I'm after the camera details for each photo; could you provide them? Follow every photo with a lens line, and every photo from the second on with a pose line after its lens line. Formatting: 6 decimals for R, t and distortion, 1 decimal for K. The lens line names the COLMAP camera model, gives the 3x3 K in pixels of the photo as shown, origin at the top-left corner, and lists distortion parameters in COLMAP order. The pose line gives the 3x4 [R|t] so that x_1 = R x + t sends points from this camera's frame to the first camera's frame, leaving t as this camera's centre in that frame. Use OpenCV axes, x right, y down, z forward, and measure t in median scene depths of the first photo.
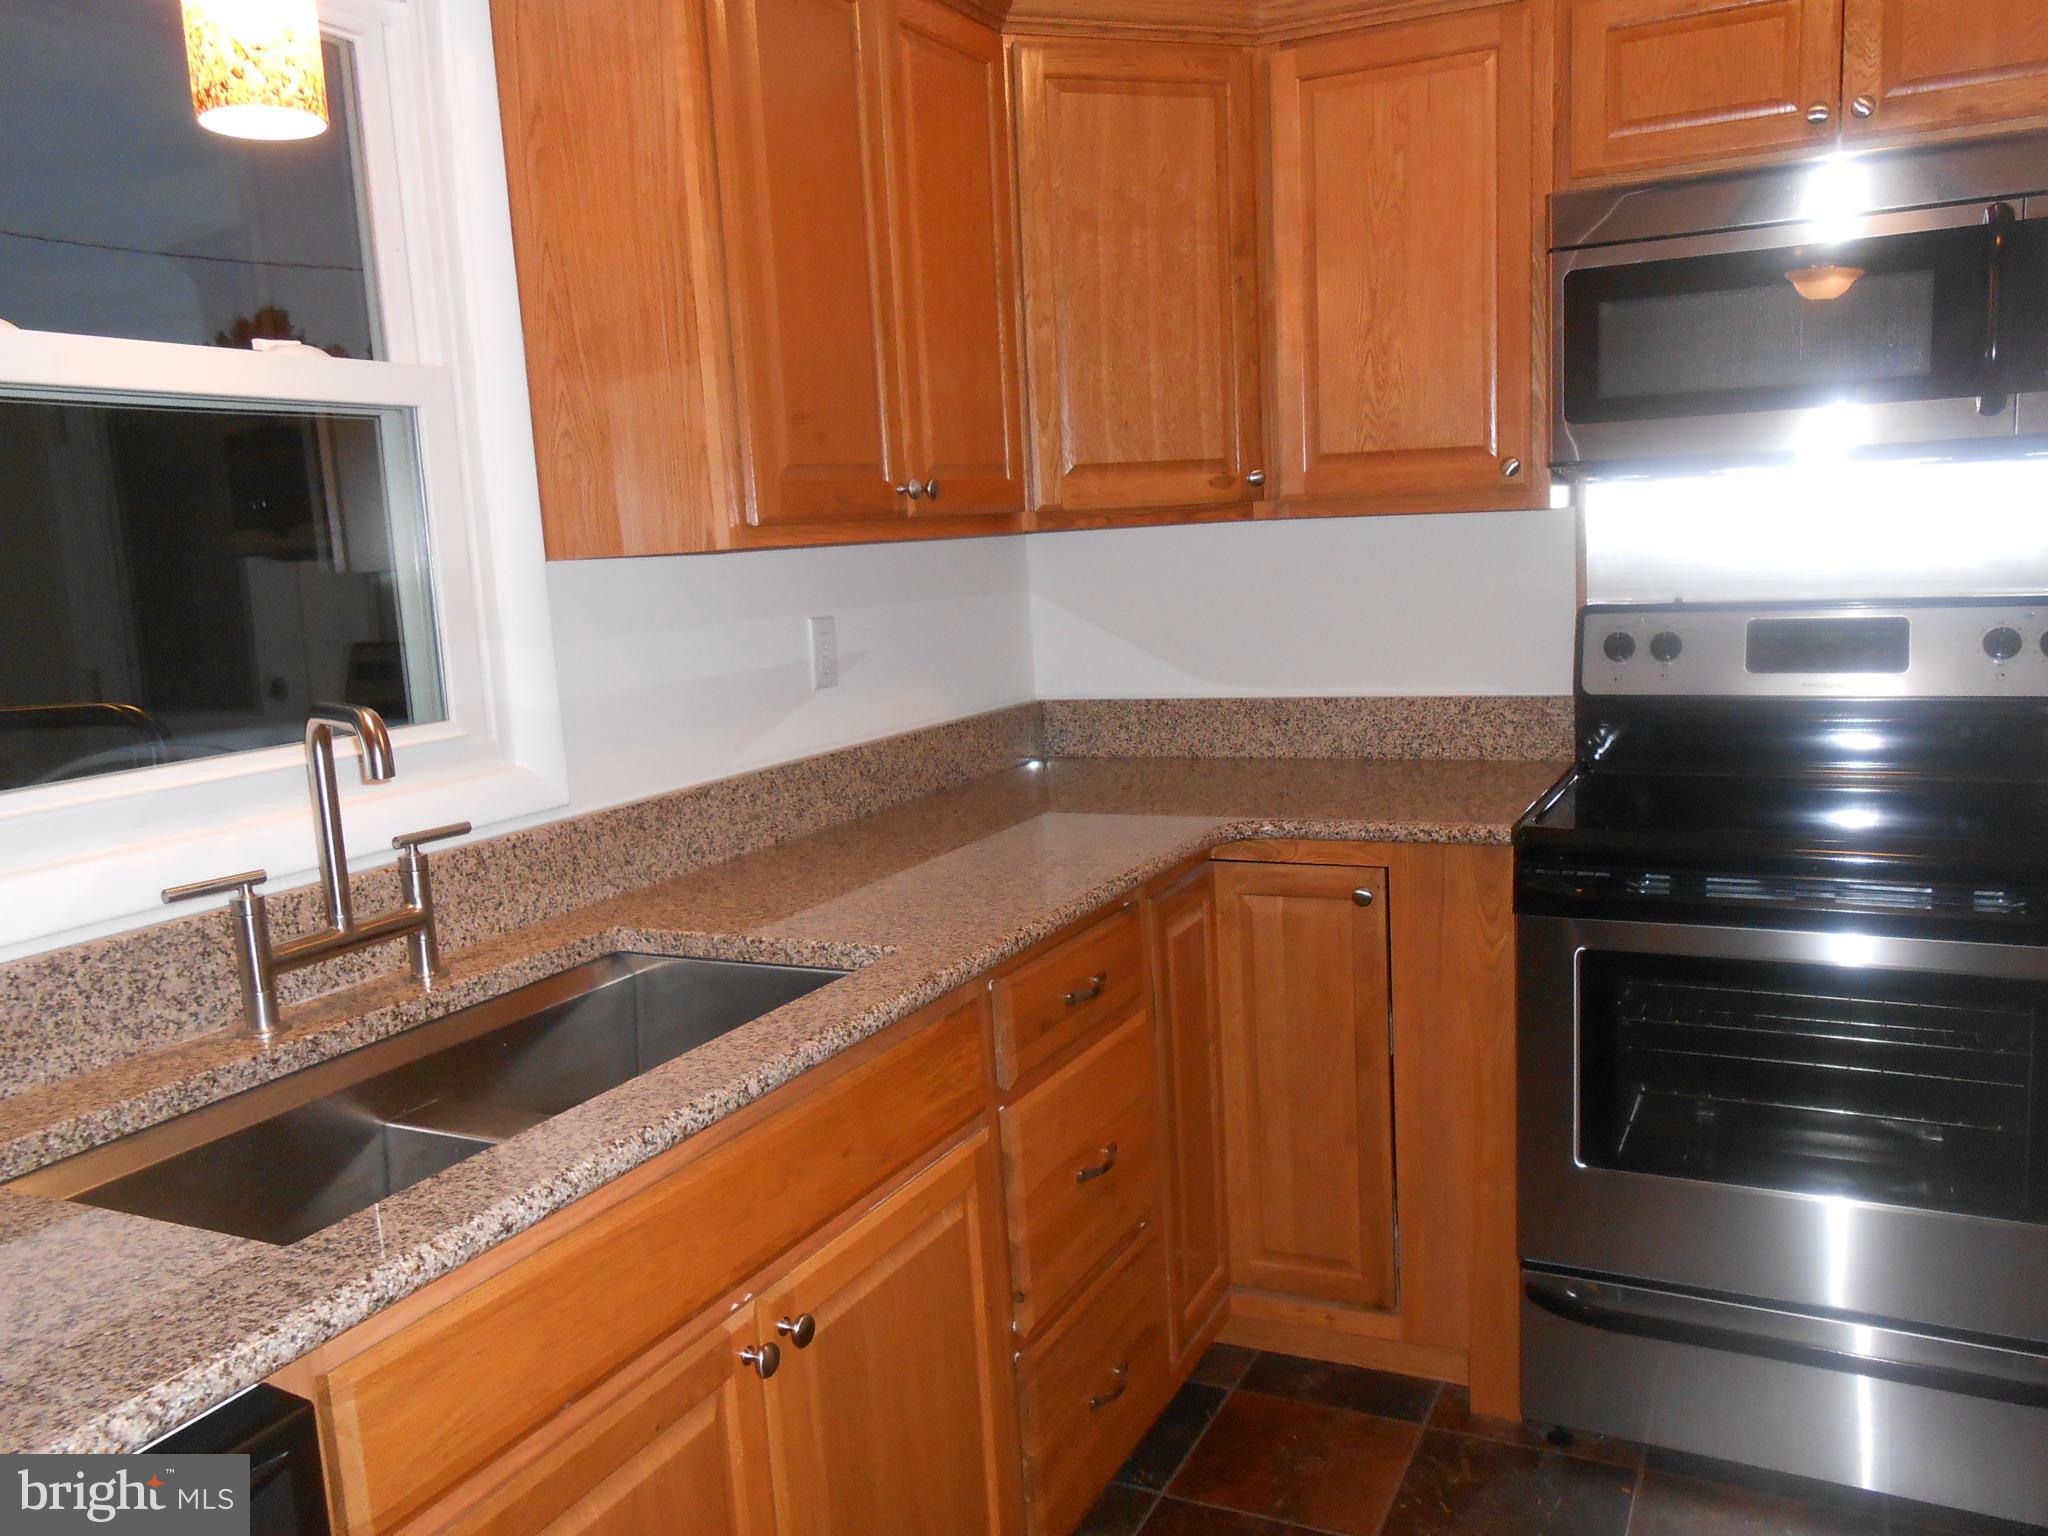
lens RADIAL K [[1600.2, 0, 1024.7], [0, 1600.2, 760.8], [0, 0, 1]] dist [-0.043439, 0.020453]
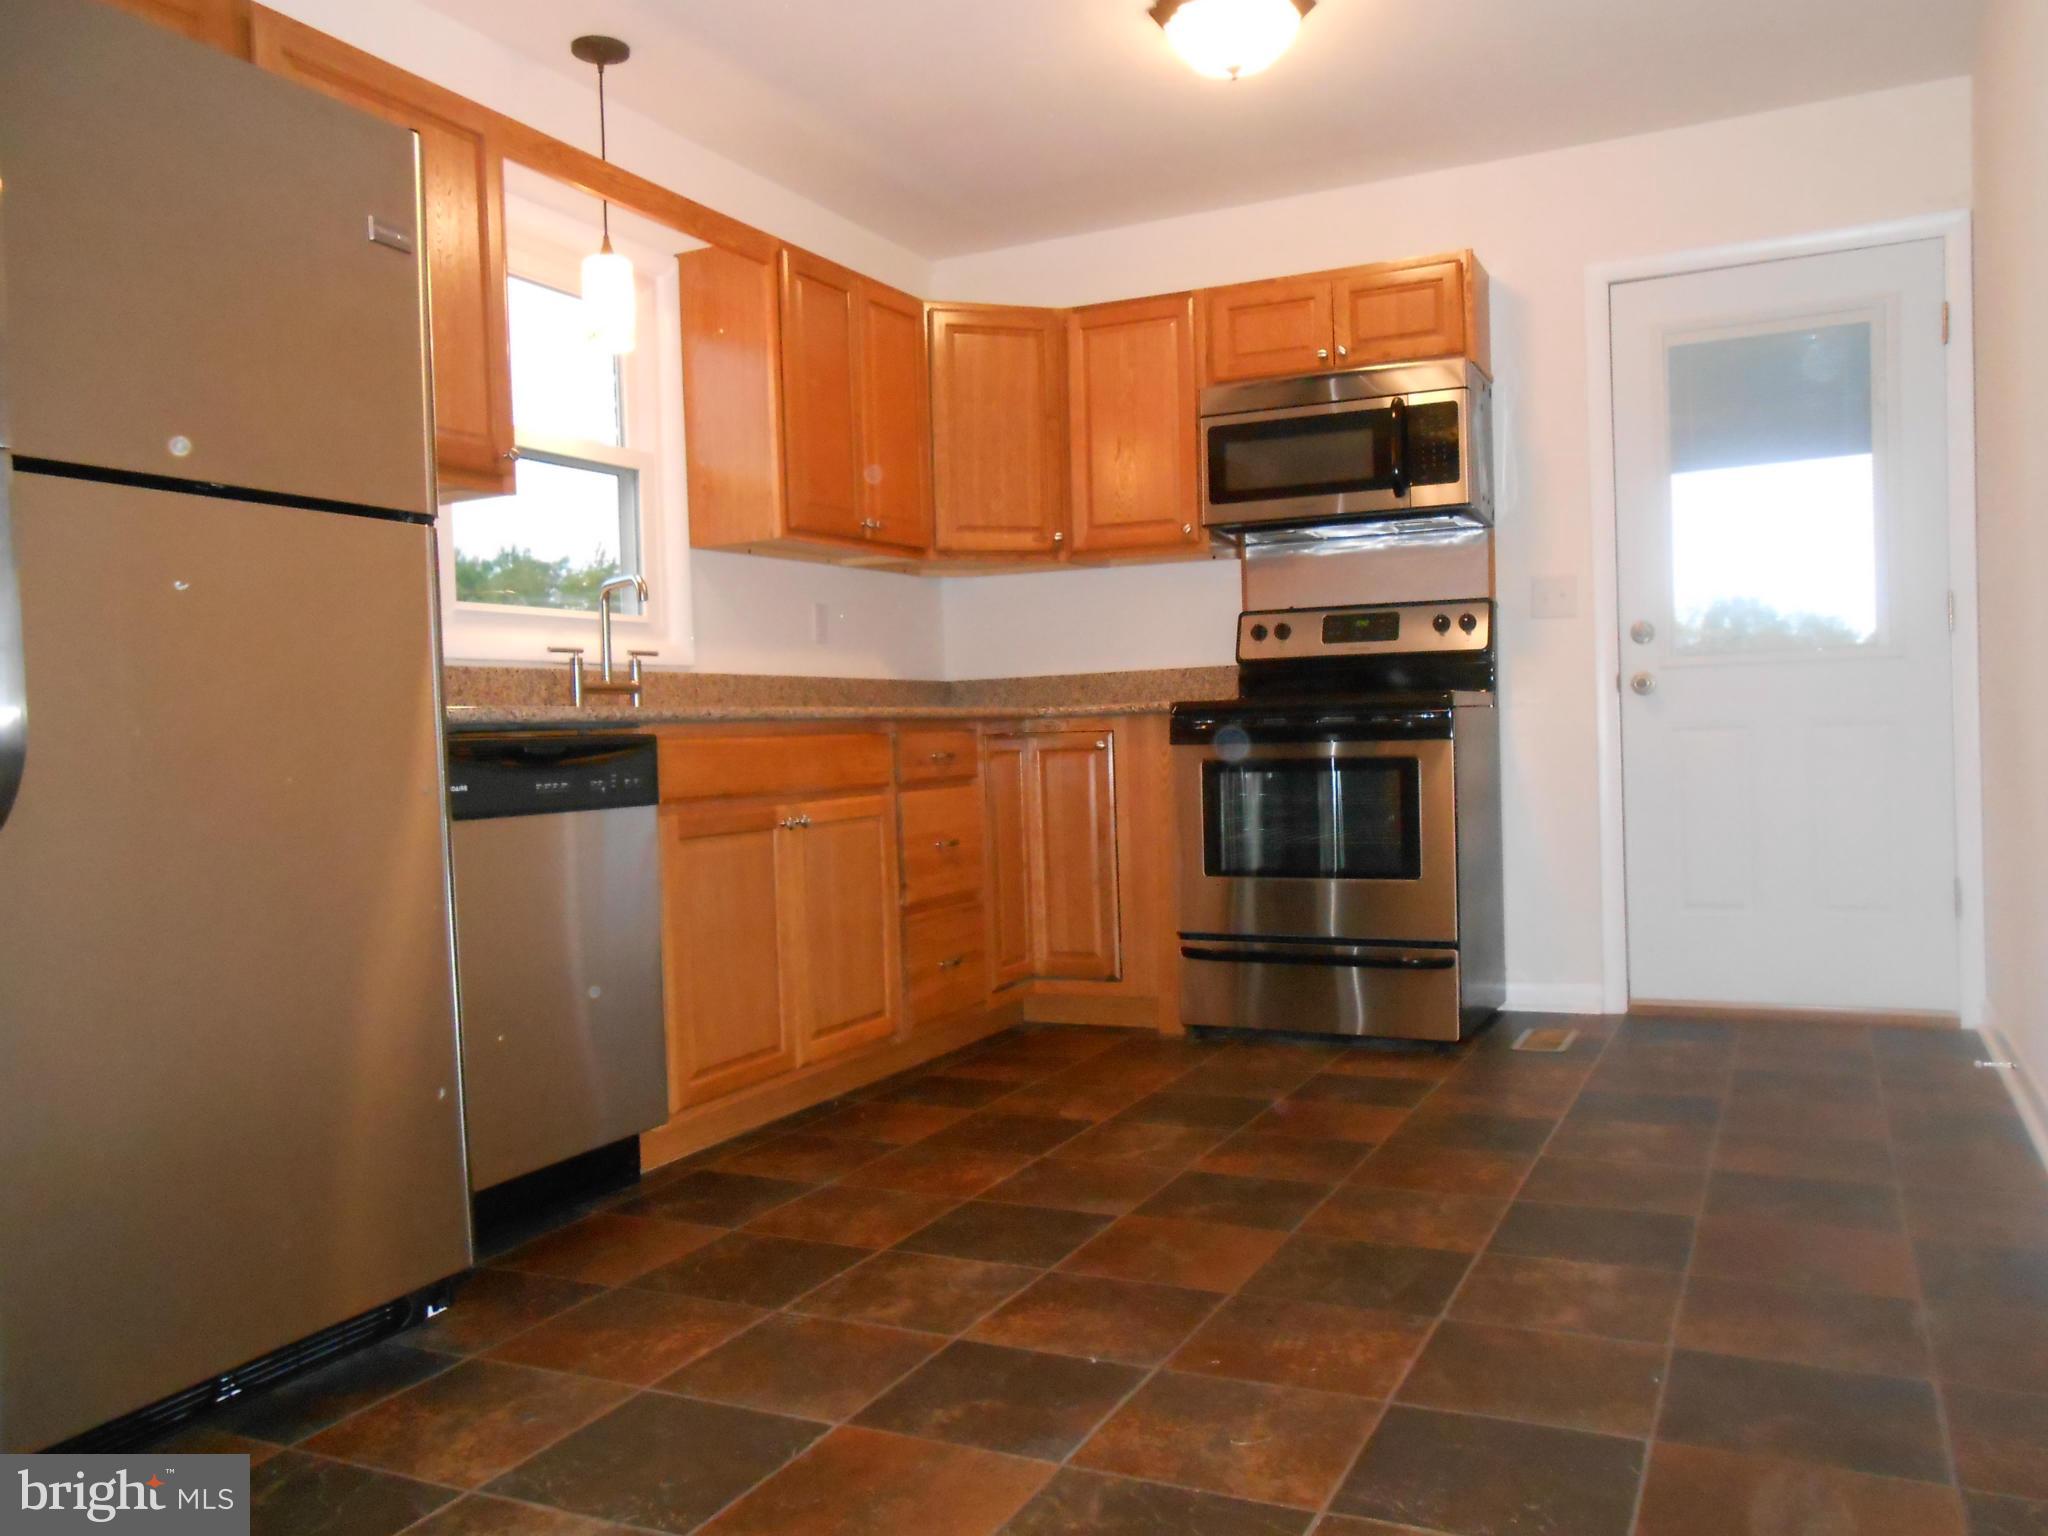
lens RADIAL K [[1600.2, 0, 1024.5], [0, 1600.2, 775.6], [0, 0, 1]] dist [-0.043439, 0.020453]
pose [[0.999652, 0.024916, 0.008715, 0.099093], [-0.023782, 0.993405, -0.112164, 0.314254], [-0.011453, 0.111918, 0.993651, -0.829244]]
